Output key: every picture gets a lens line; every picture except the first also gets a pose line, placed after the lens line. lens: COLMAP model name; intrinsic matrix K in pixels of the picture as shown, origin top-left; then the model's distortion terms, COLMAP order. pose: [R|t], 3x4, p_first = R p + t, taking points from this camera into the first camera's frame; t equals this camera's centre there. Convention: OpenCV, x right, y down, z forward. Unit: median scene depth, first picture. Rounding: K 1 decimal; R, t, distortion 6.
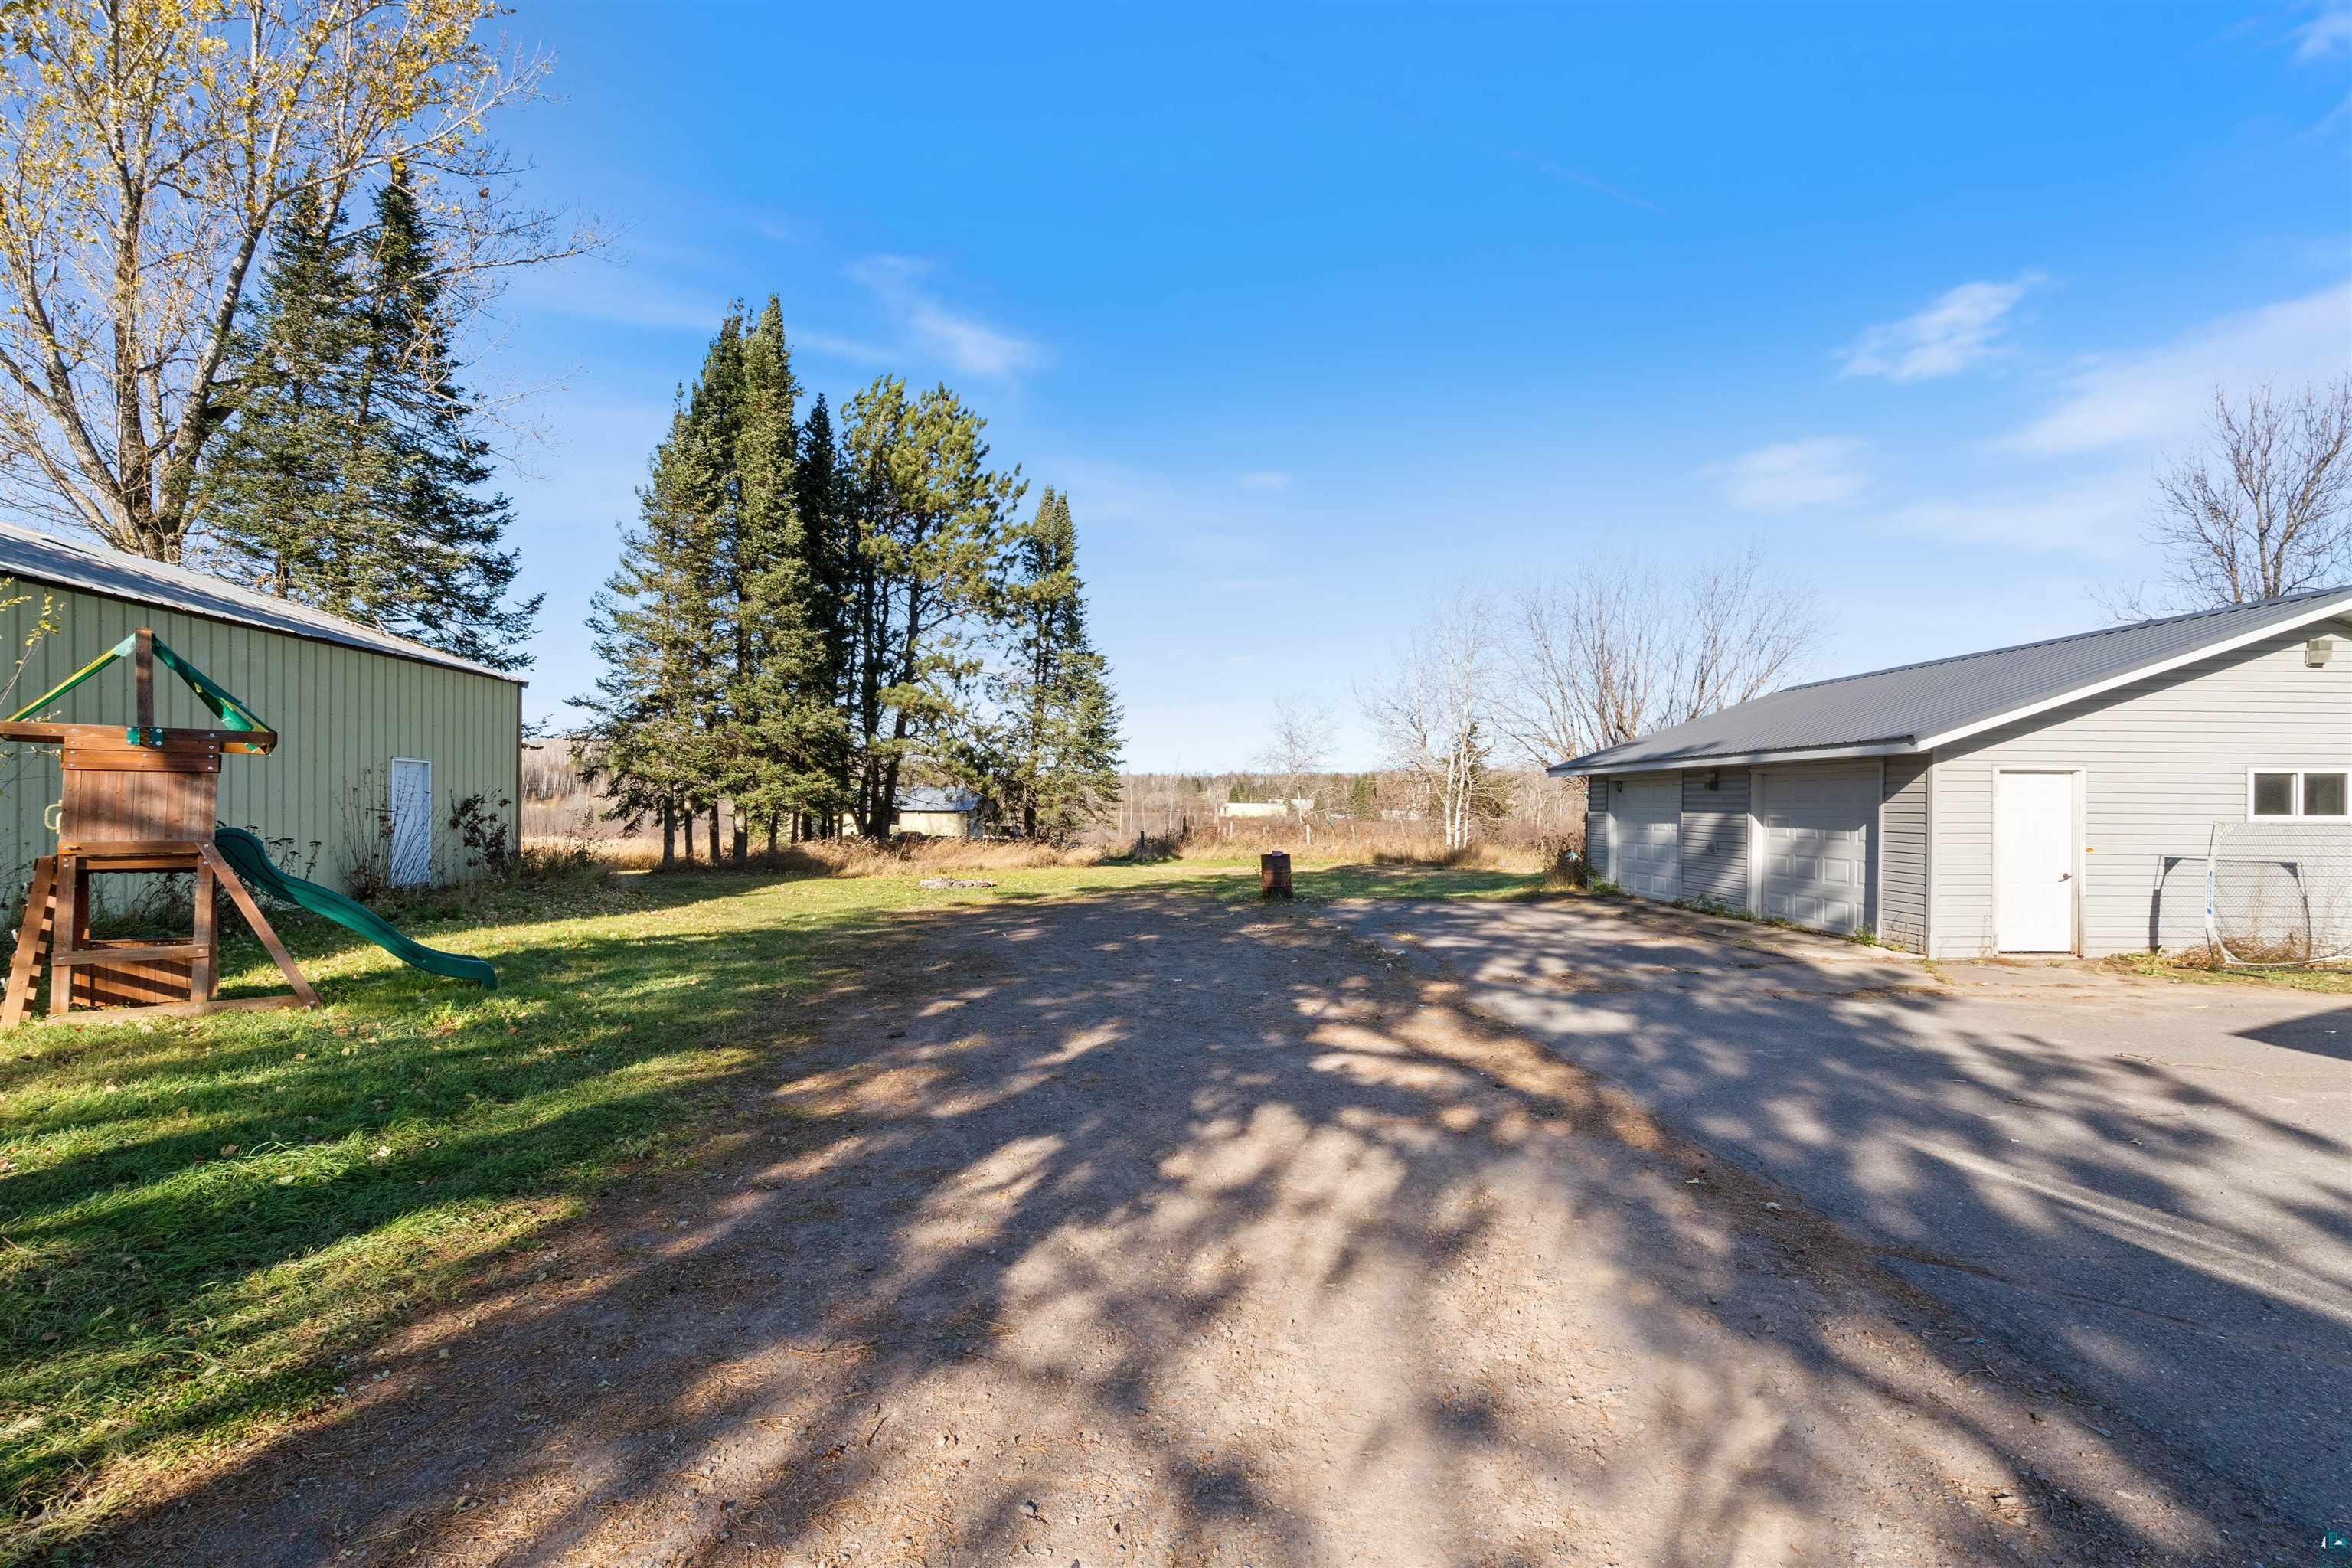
lens RADIAL K [[1089.5, 0, 1166.2], [0, 1089.5, 802.8], [0, 0, 1]] dist [0.000539, 0.001109]
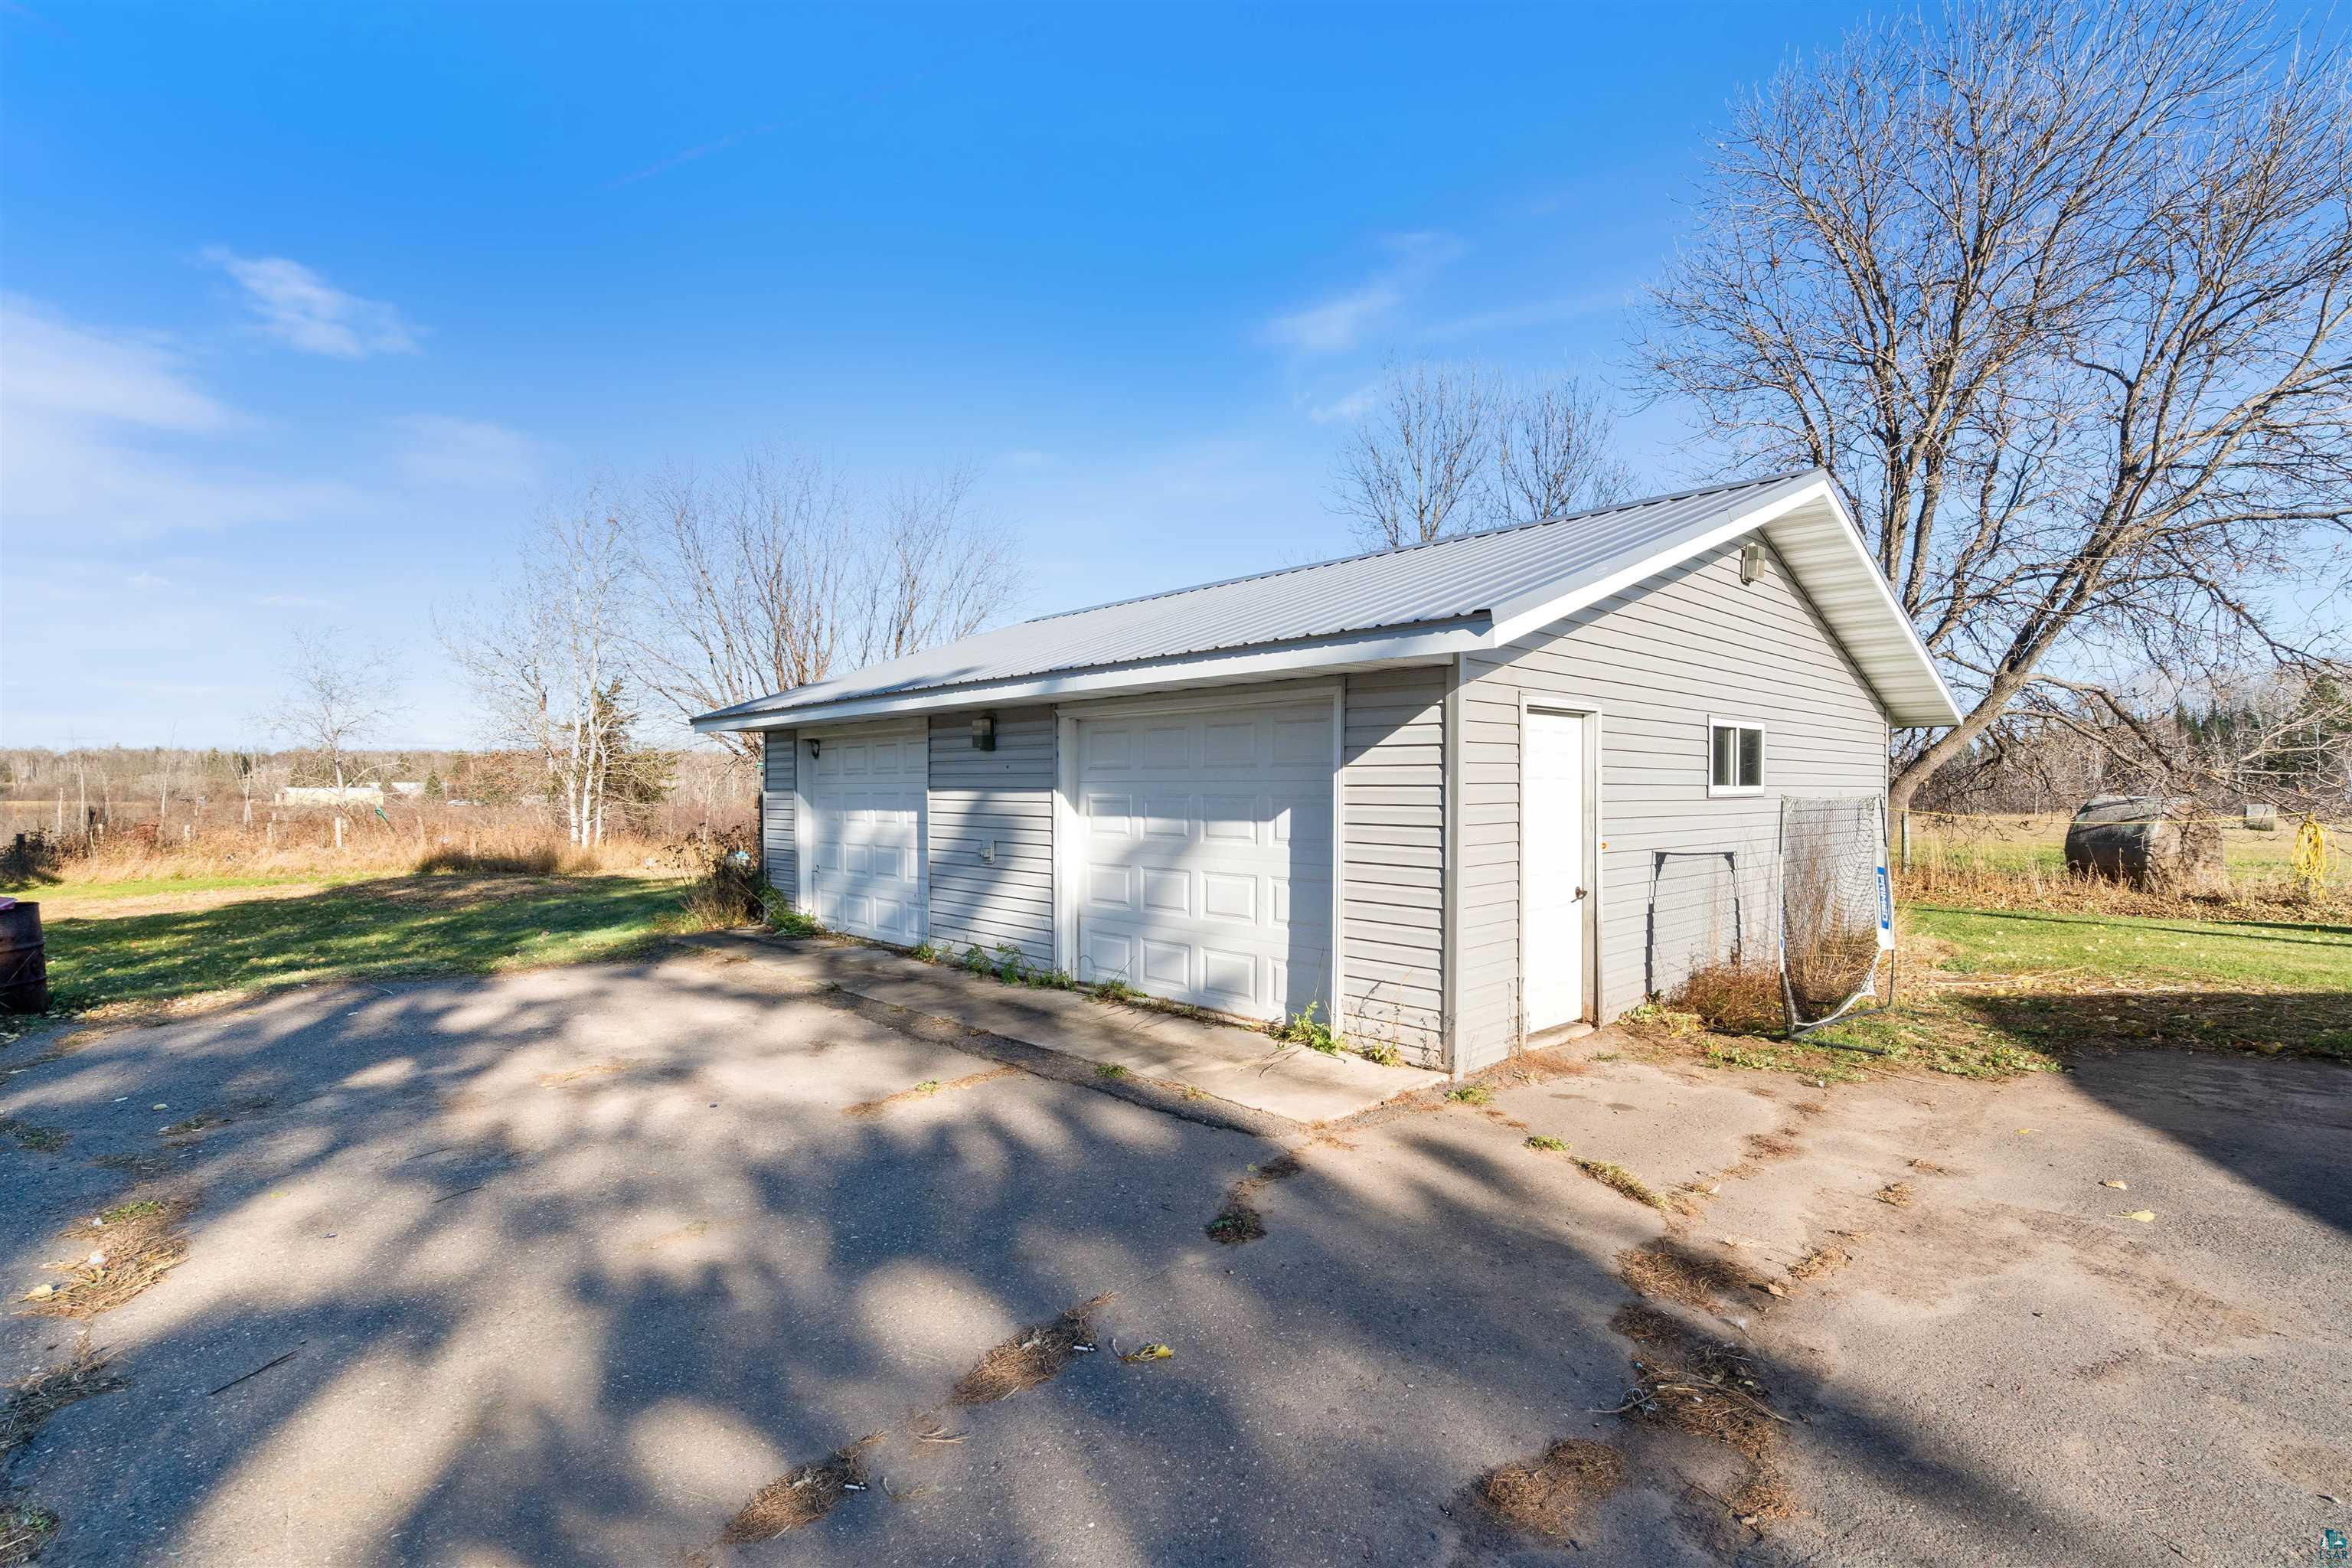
lens RADIAL K [[1089.5, 0, 1162.2], [0, 1089.5, 794.4], [0, 0, 1]] dist [0.000539, 0.001109]
pose [[0.750255, -0.011234, 0.661053, 0.093623], [0.005782, 0.999929, 0.010431, 0.002569], [-0.661123, -0.004003, 0.750267, 0.243807]]
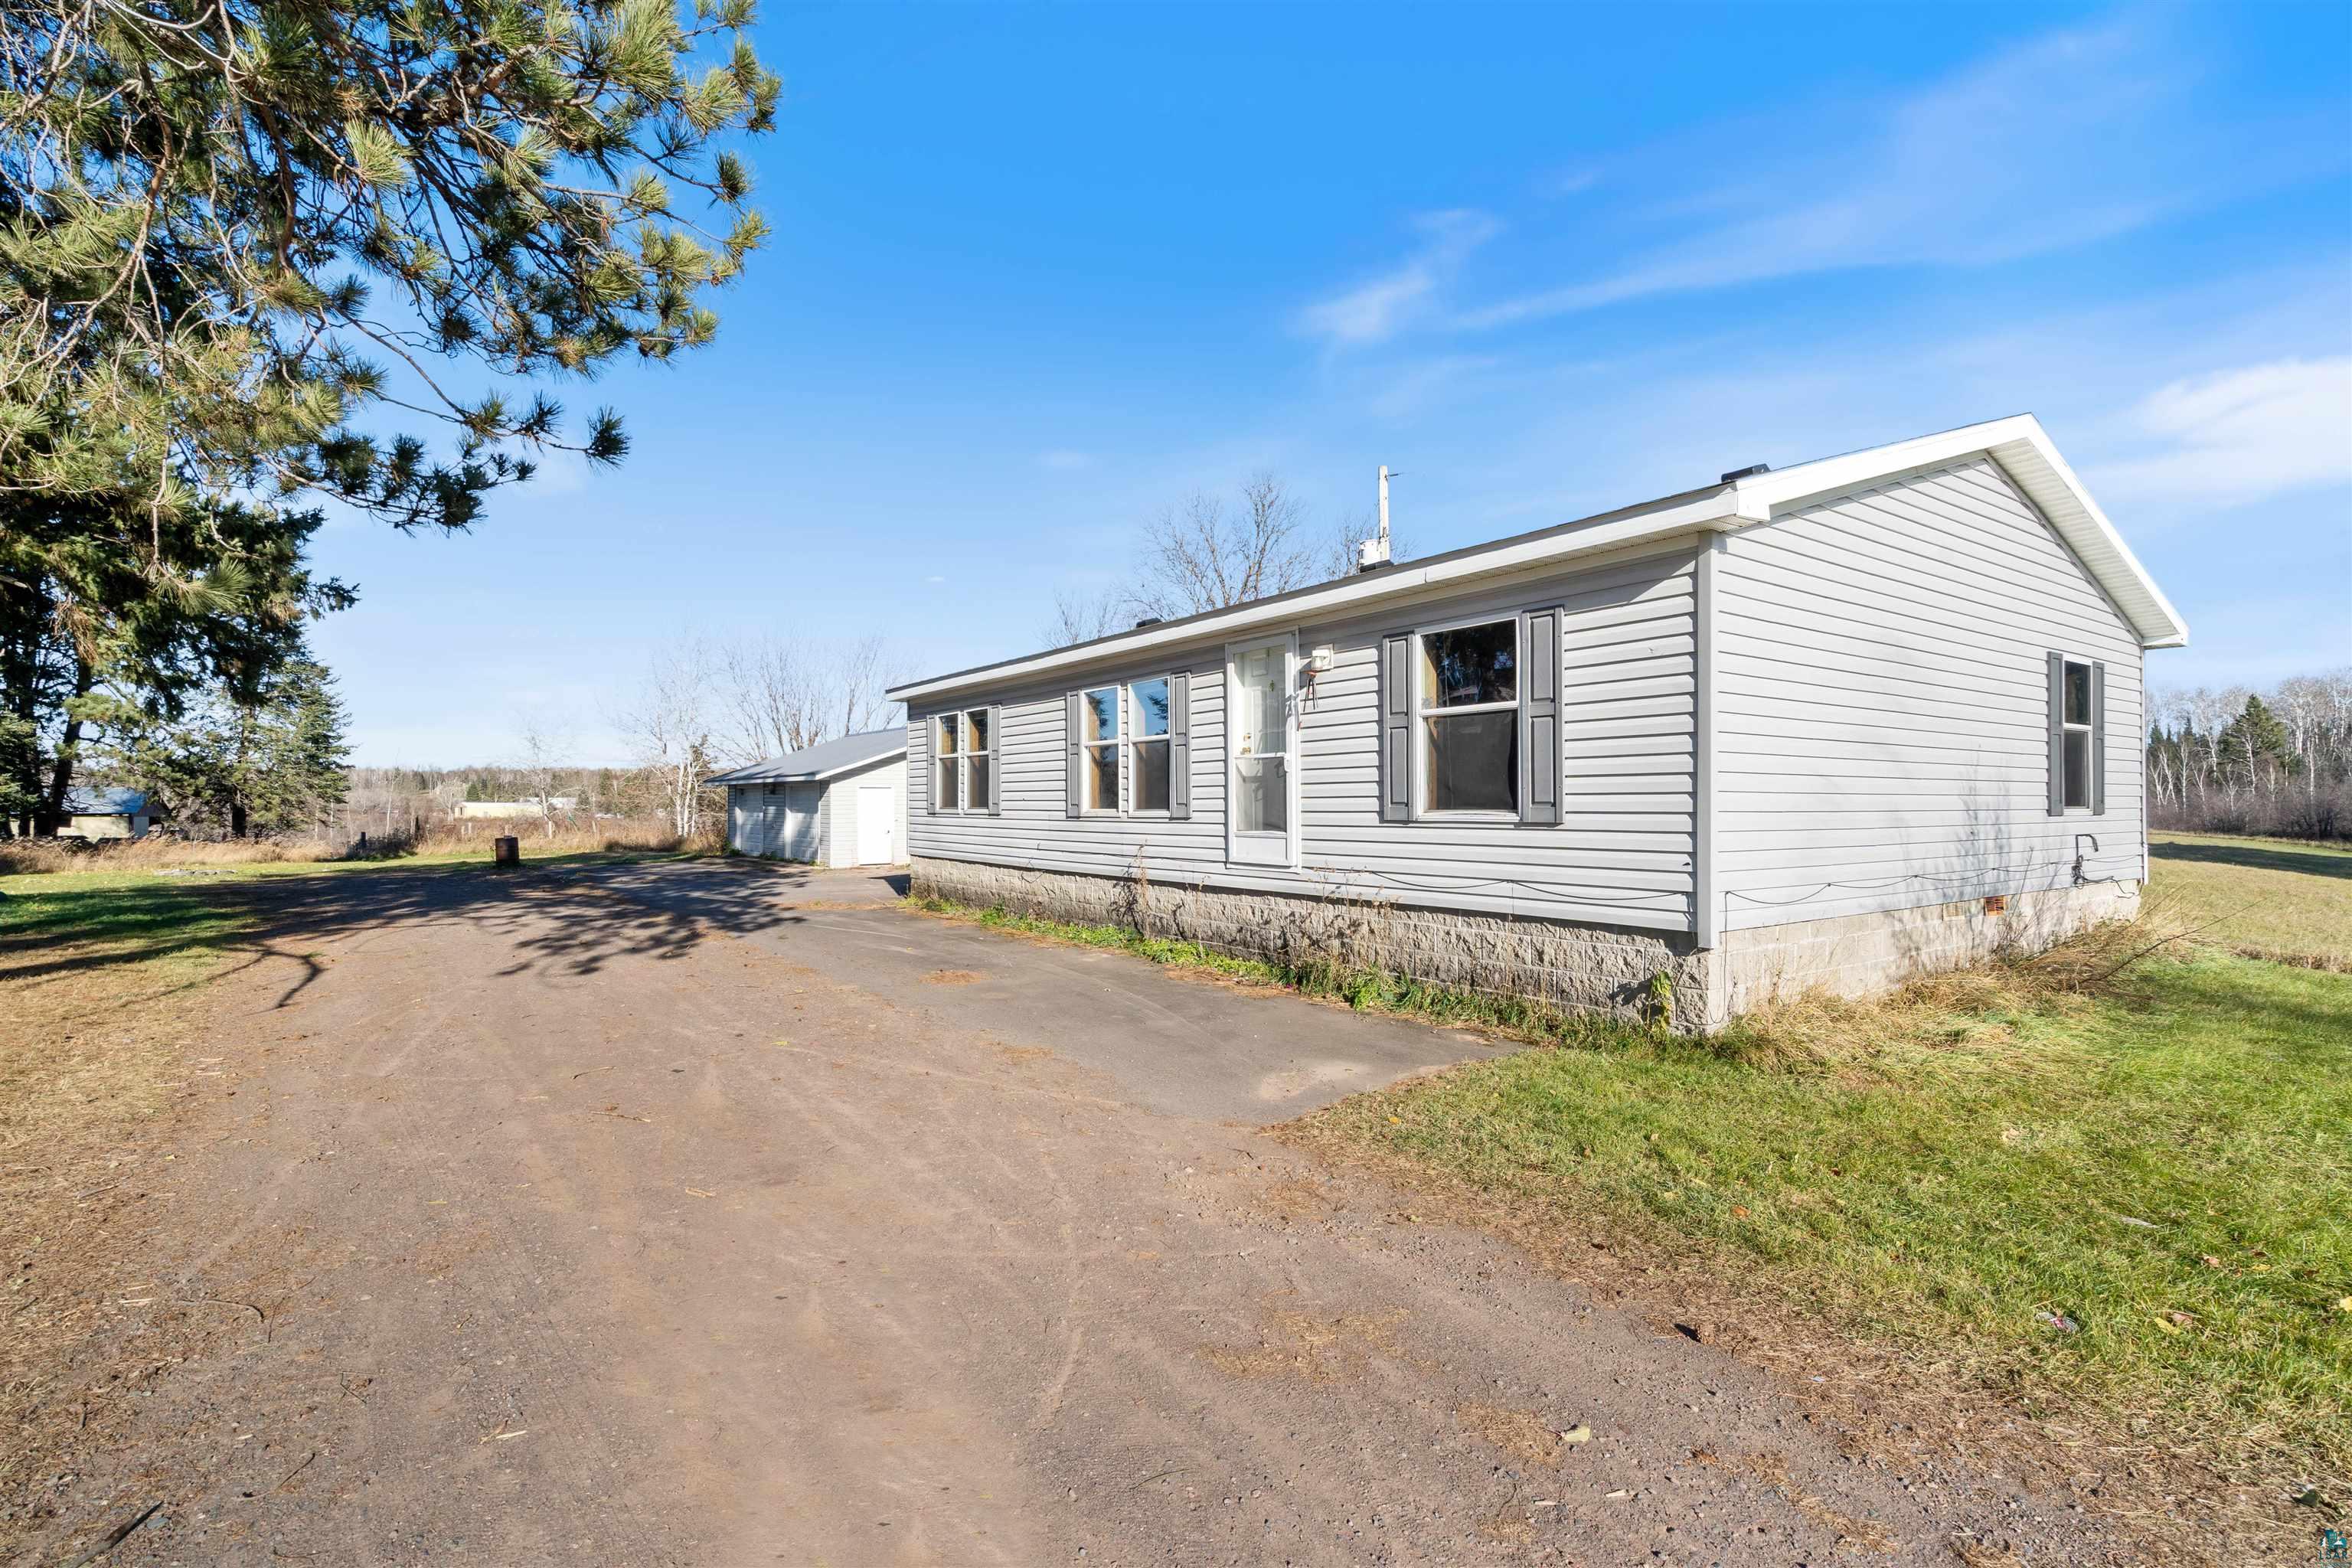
lens RADIAL K [[1089.5, 0, 1183.6], [0, 1089.5, 791.0], [0, 0, 1]] dist [0.000539, 0.001109]
pose [[0.802230, -0.002264, 0.597011, -0.027246], [0.006893, 0.999961, -0.005470, -0.001285], [-0.596975, 0.008504, 0.802214, -0.444994]]
